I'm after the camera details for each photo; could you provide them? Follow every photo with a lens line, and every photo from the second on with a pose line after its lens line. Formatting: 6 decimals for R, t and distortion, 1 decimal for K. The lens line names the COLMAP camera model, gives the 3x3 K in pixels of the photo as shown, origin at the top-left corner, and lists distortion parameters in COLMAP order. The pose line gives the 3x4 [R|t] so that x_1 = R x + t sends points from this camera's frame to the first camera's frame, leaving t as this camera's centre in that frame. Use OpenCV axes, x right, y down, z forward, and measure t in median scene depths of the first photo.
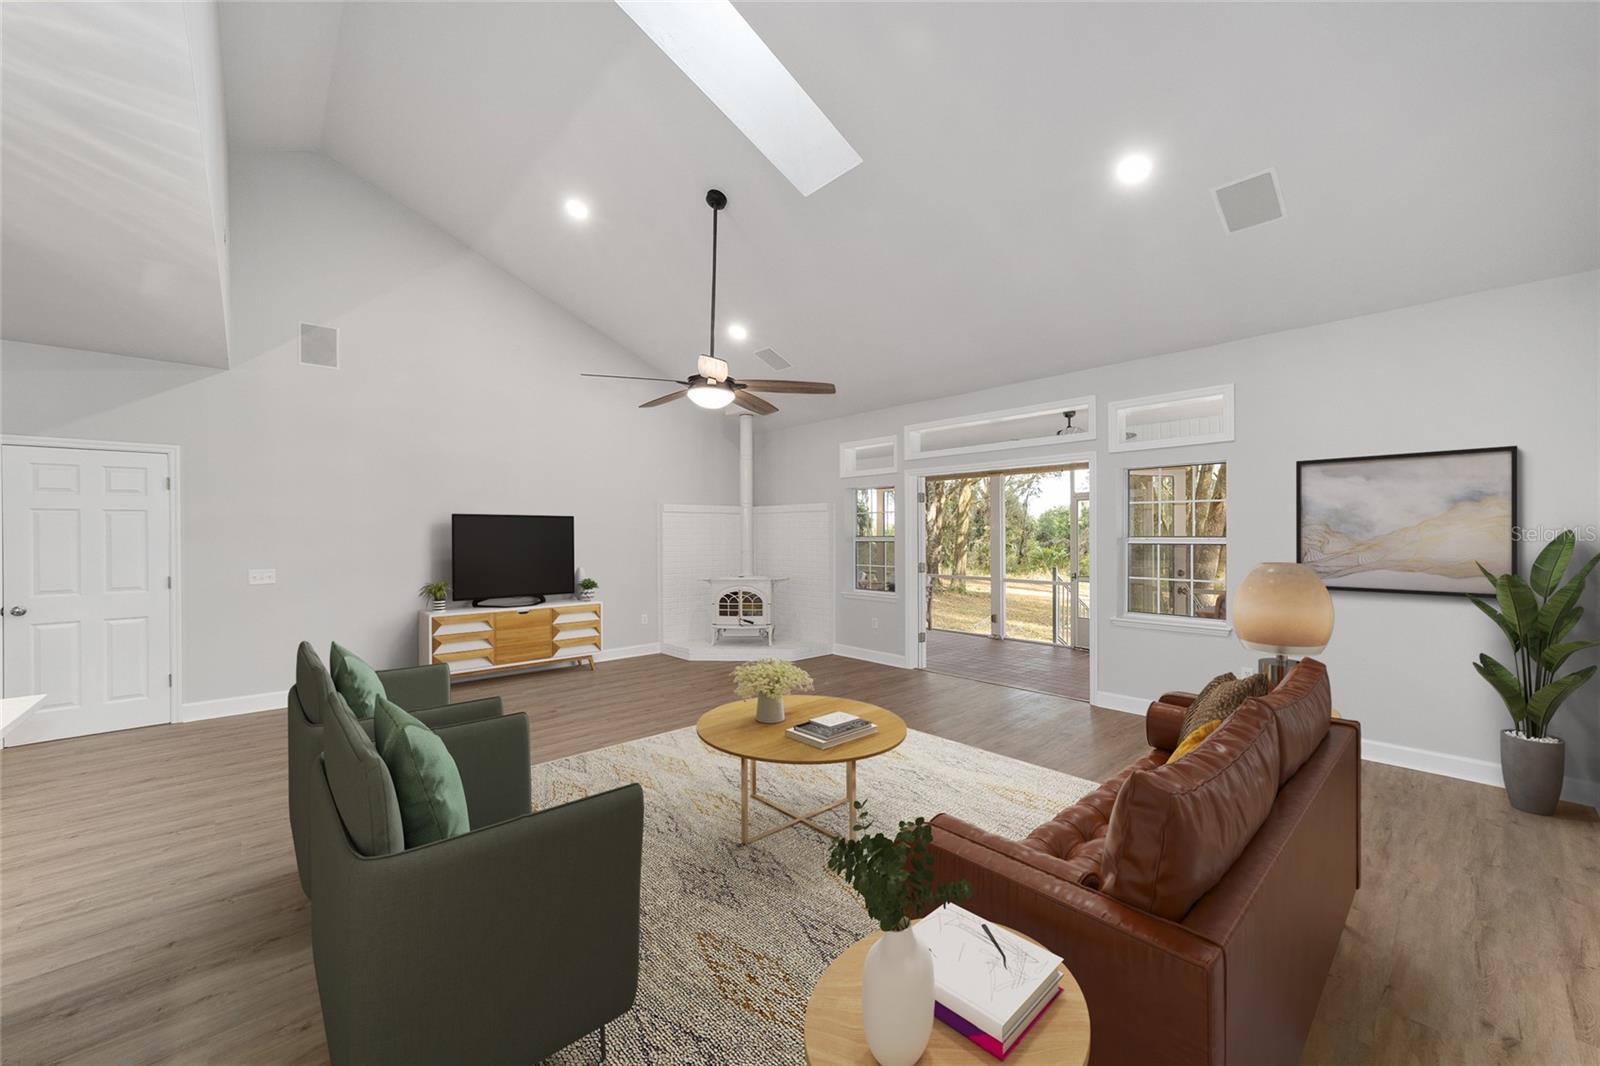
lens RADIAL K [[613.8, 0, 801.7], [0, 613.8, 525.4], [0, 0, 1]] dist [0.000613, 0.000437]
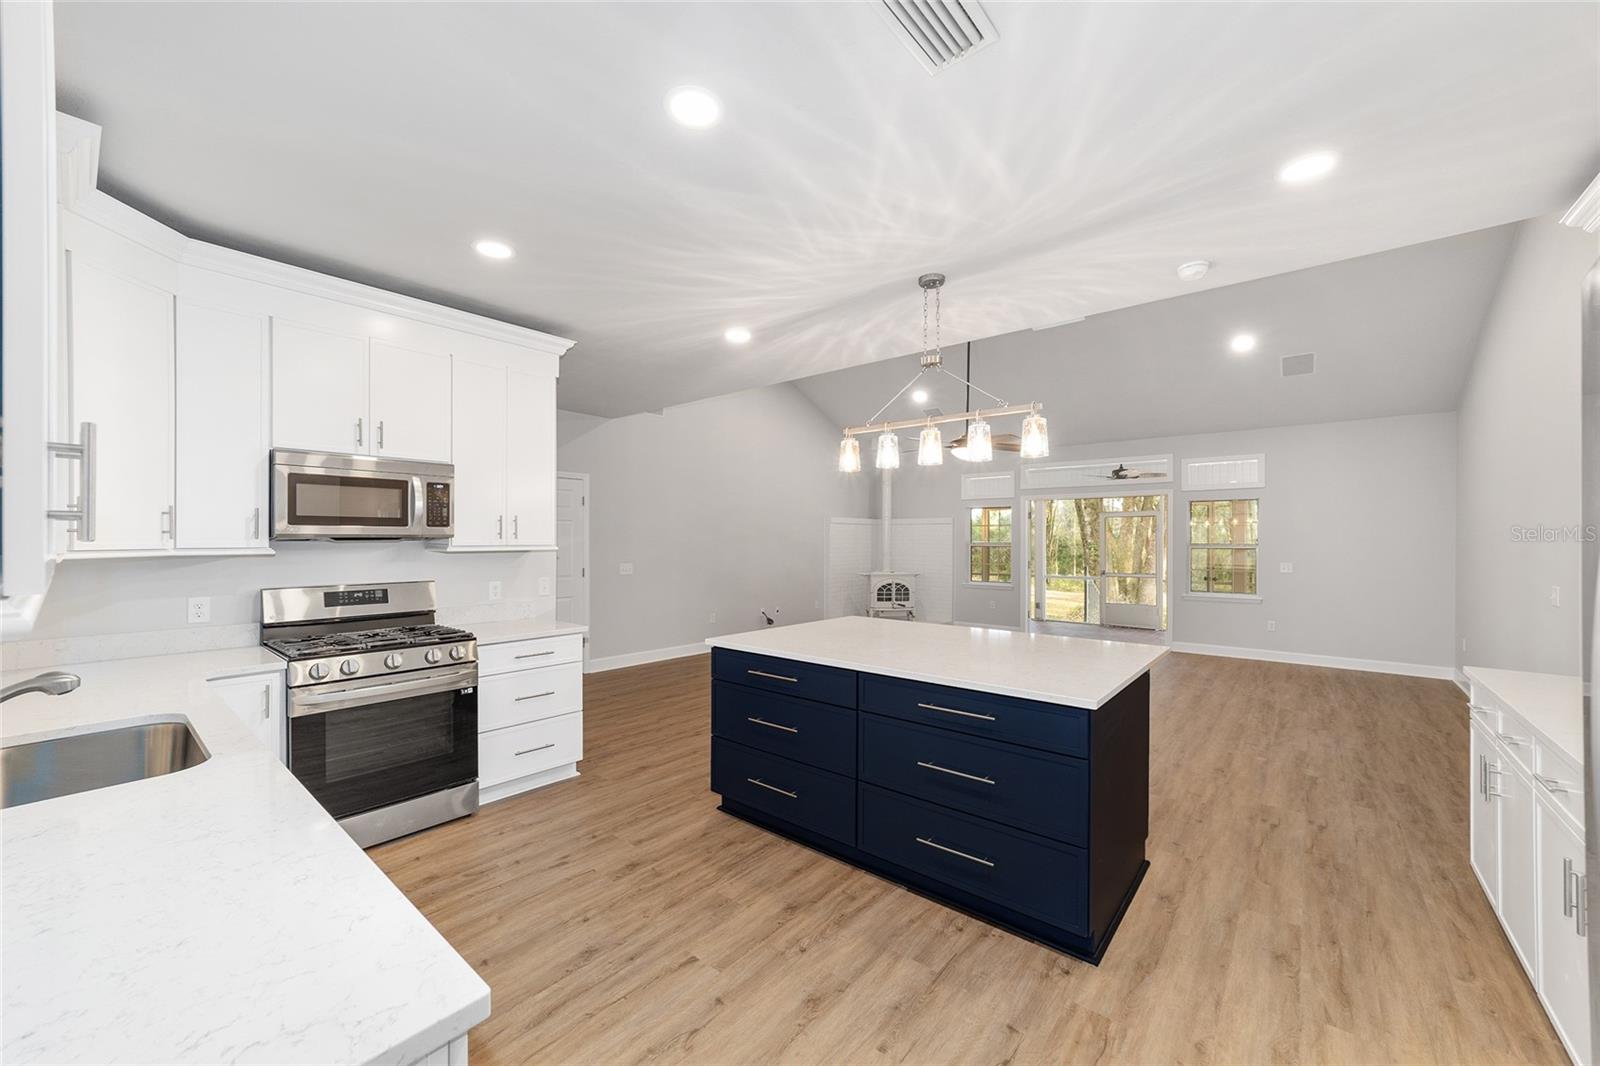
lens RADIAL K [[613.8, 0, 810.6], [0, 613.8, 539.2], [0, 0, 1]] dist [0.000613, 0.000437]
pose [[0.988964, 0.006006, 0.148036, -0.479415], [-0.007967, 0.999888, 0.012651, -0.004060], [-0.147944, -0.013691, 0.988901, -0.301695]]
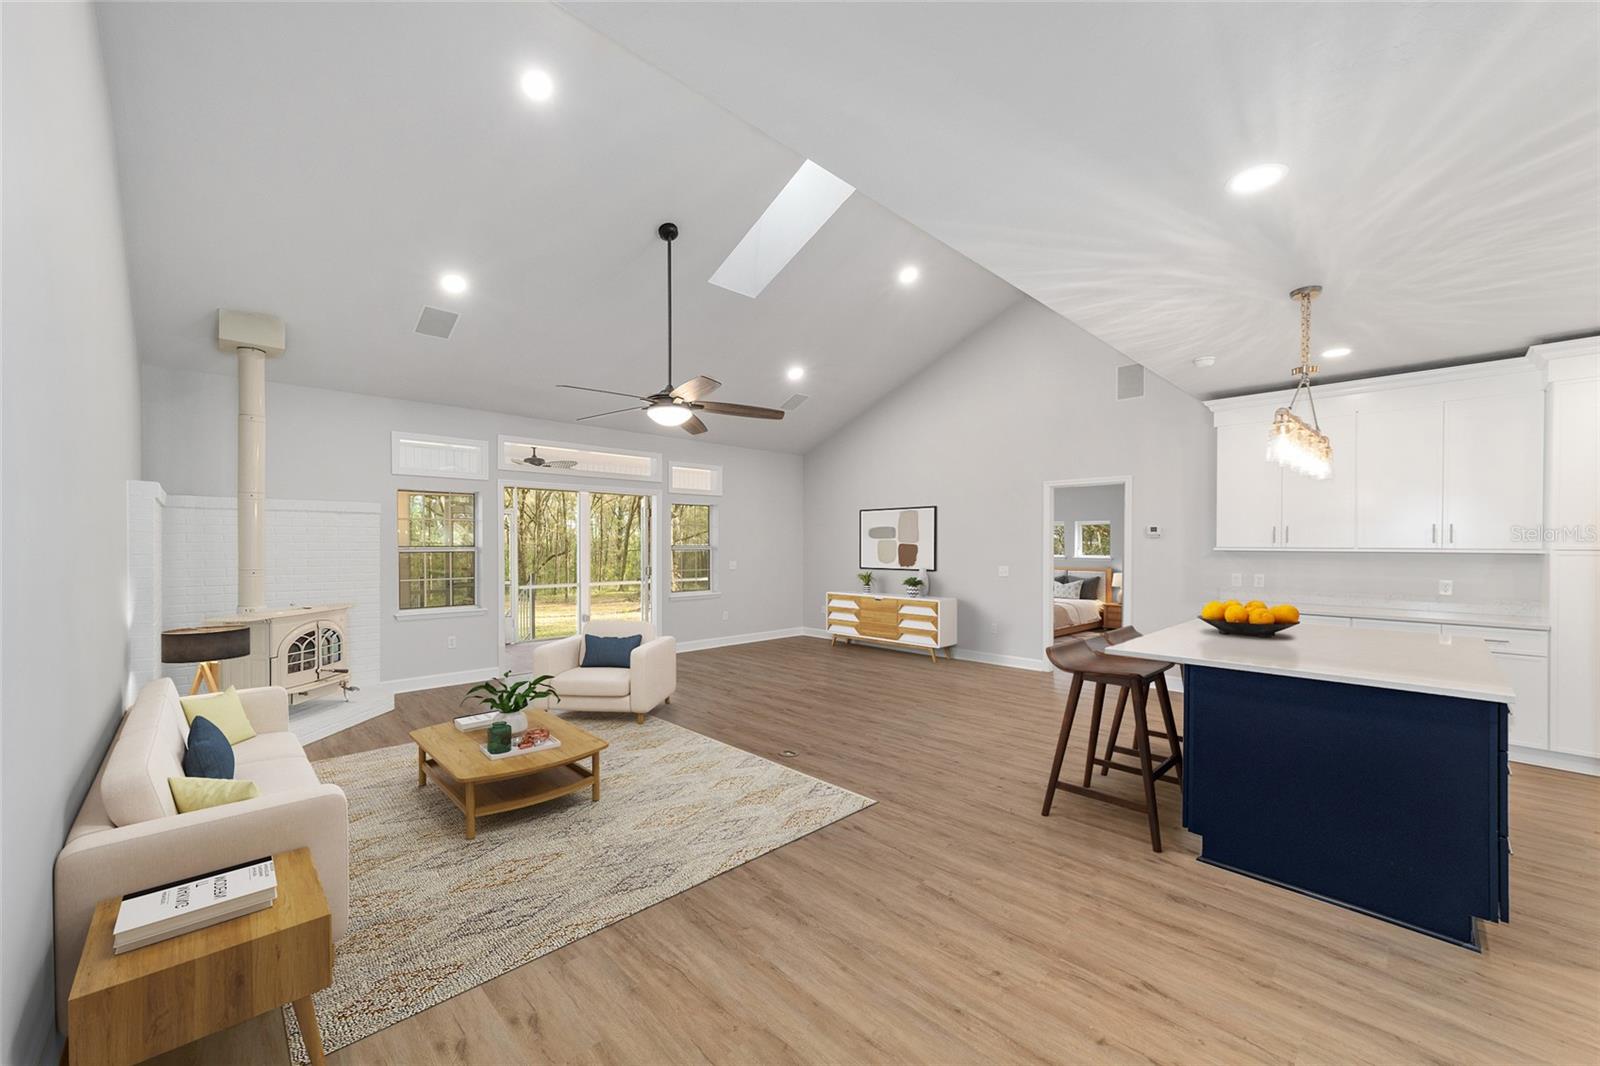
lens RADIAL K [[613.8, 0, 789.3], [0, 613.8, 546.2], [0, 0, 1]] dist [0.000613, 0.000437]
pose [[-0.021725, -0.003853, 0.999757, -0.773138], [-0.016005, 0.999866, 0.003506, 0.007095], [-0.999636, -0.015925, -0.021784, 0.509245]]
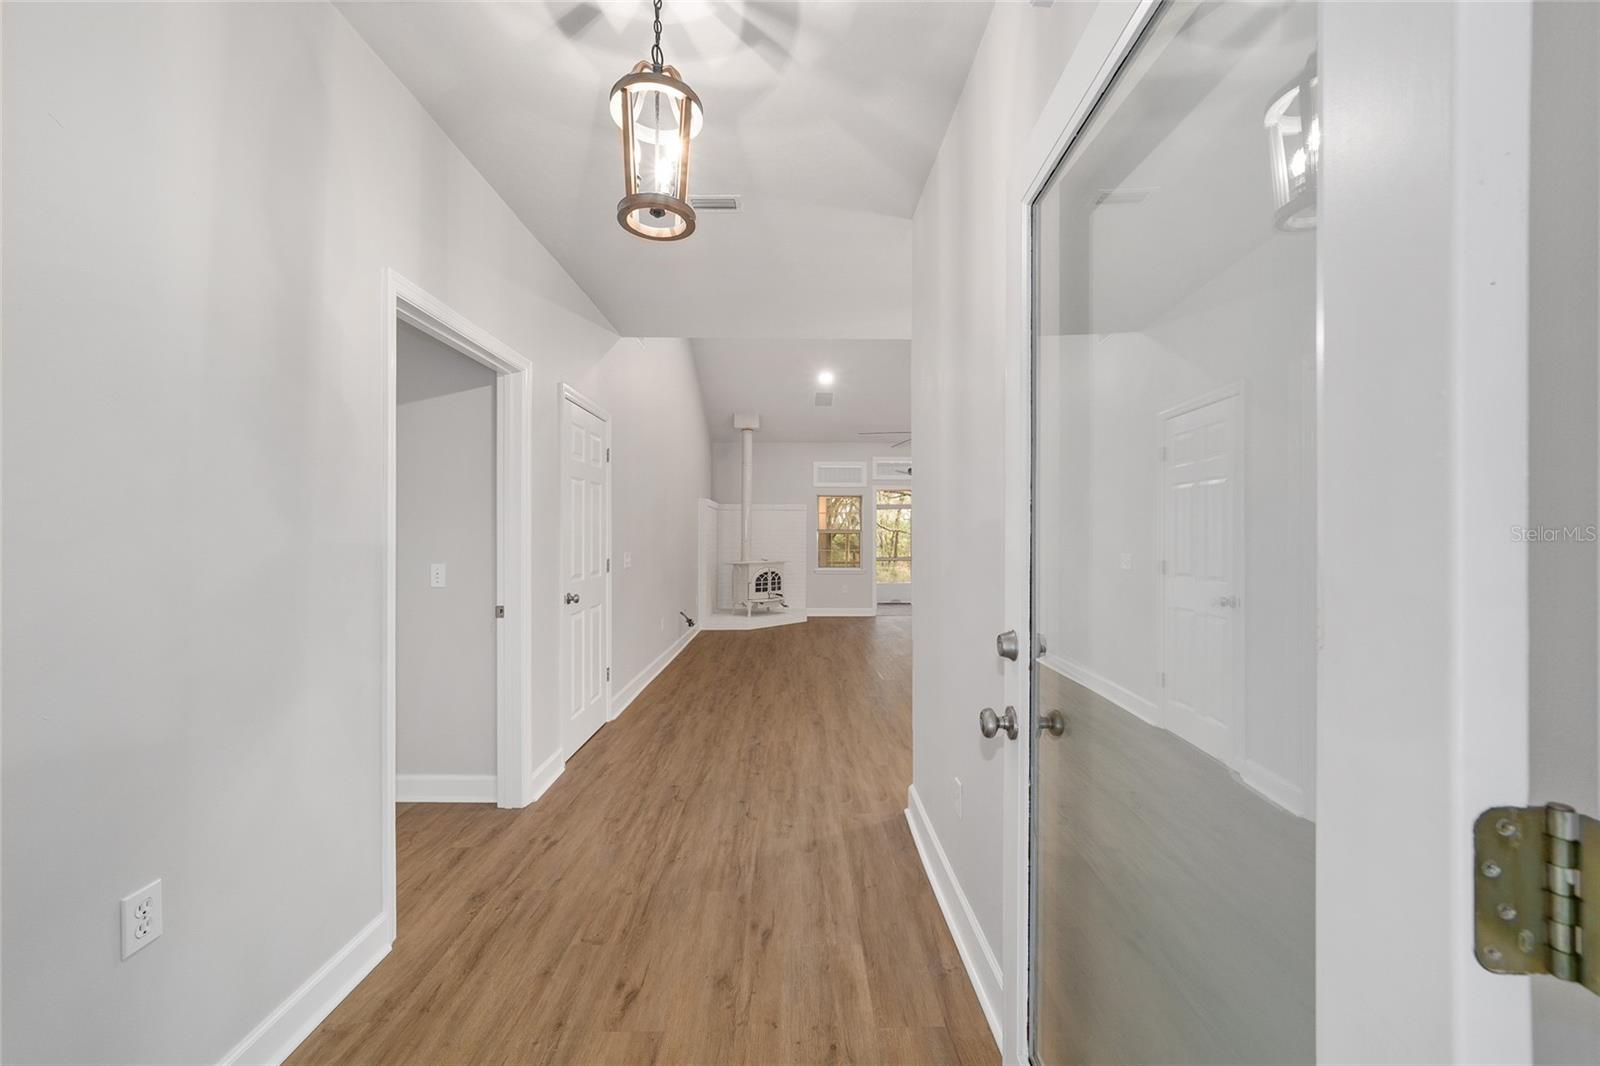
lens RADIAL K [[613.8, 0, 793.5], [0, 613.8, 533.8], [0, 0, 1]] dist [0.000613, 0.000437]
pose [[0.662606, 0.003483, 0.748960, -1.017975], [-0.015521, 0.999838, 0.009082, 0.016754], [-0.748808, -0.017642, 0.662552, 0.123936]]
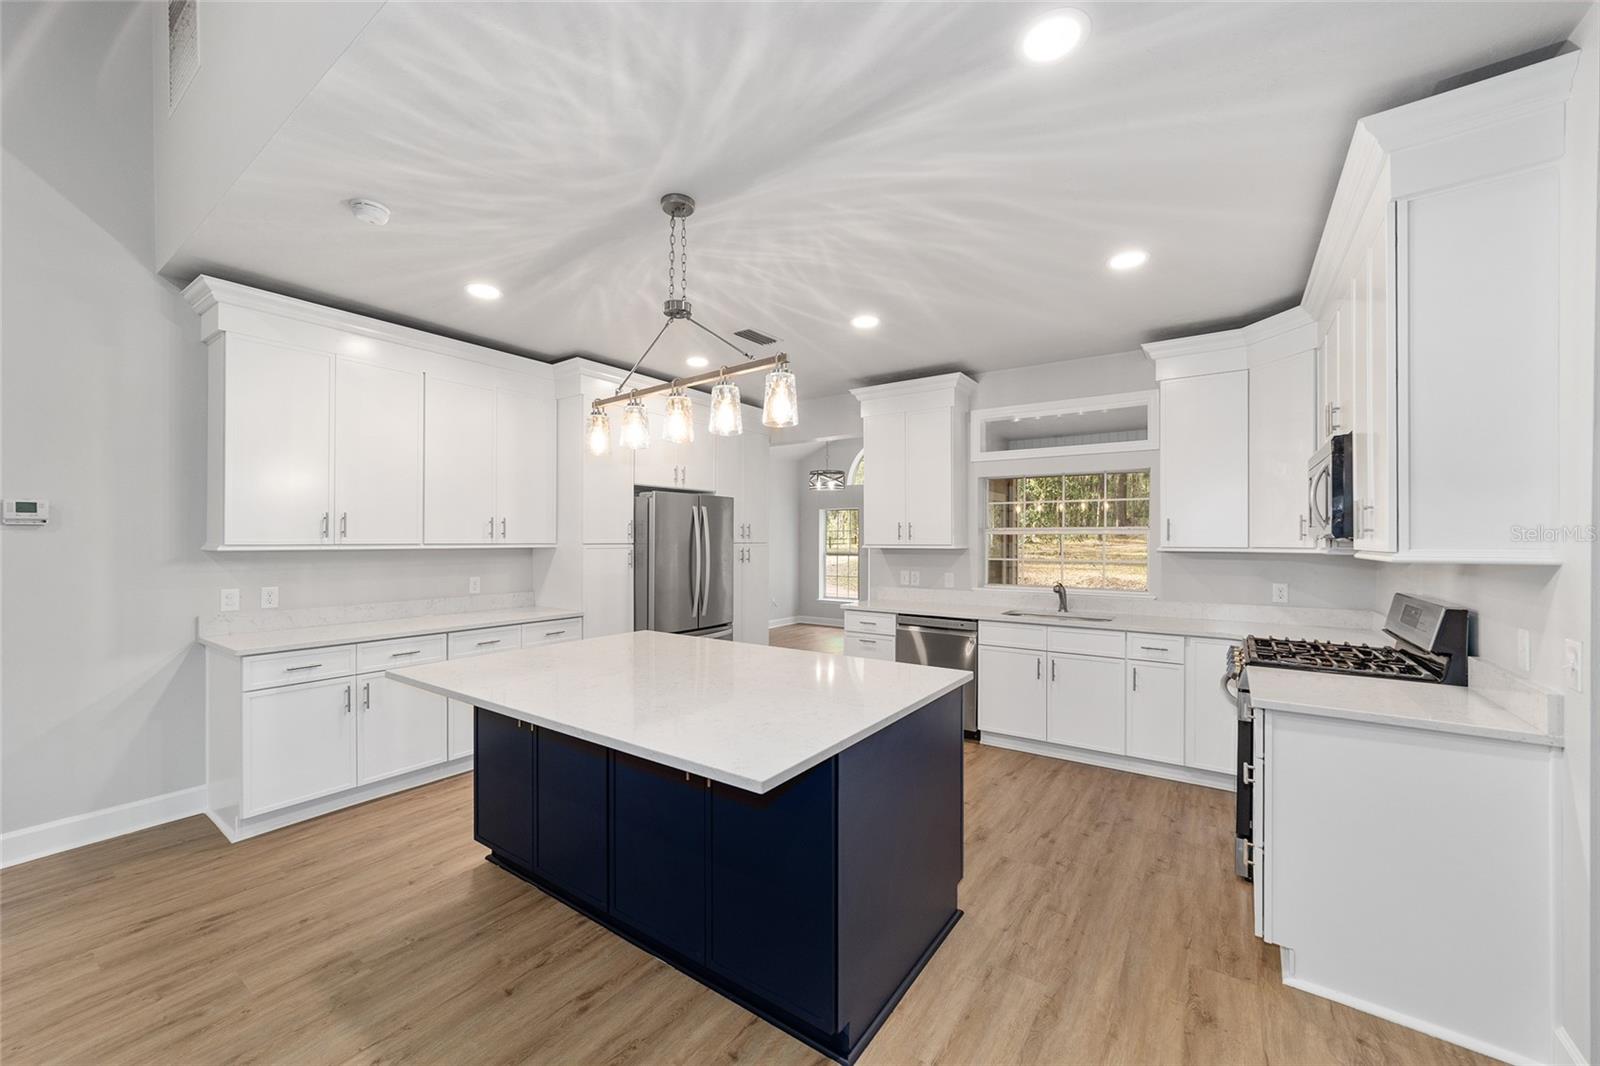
lens RADIAL K [[613.8, 0, 804.9], [0, 613.8, 535.0], [0, 0, 1]] dist [0.000613, 0.000437]
pose [[-0.974827, -0.000245, -0.222964, -0.322642], [0.004216, 0.999800, -0.019535, 0.005677], [0.222924, -0.019984, -0.974631, 0.465988]]
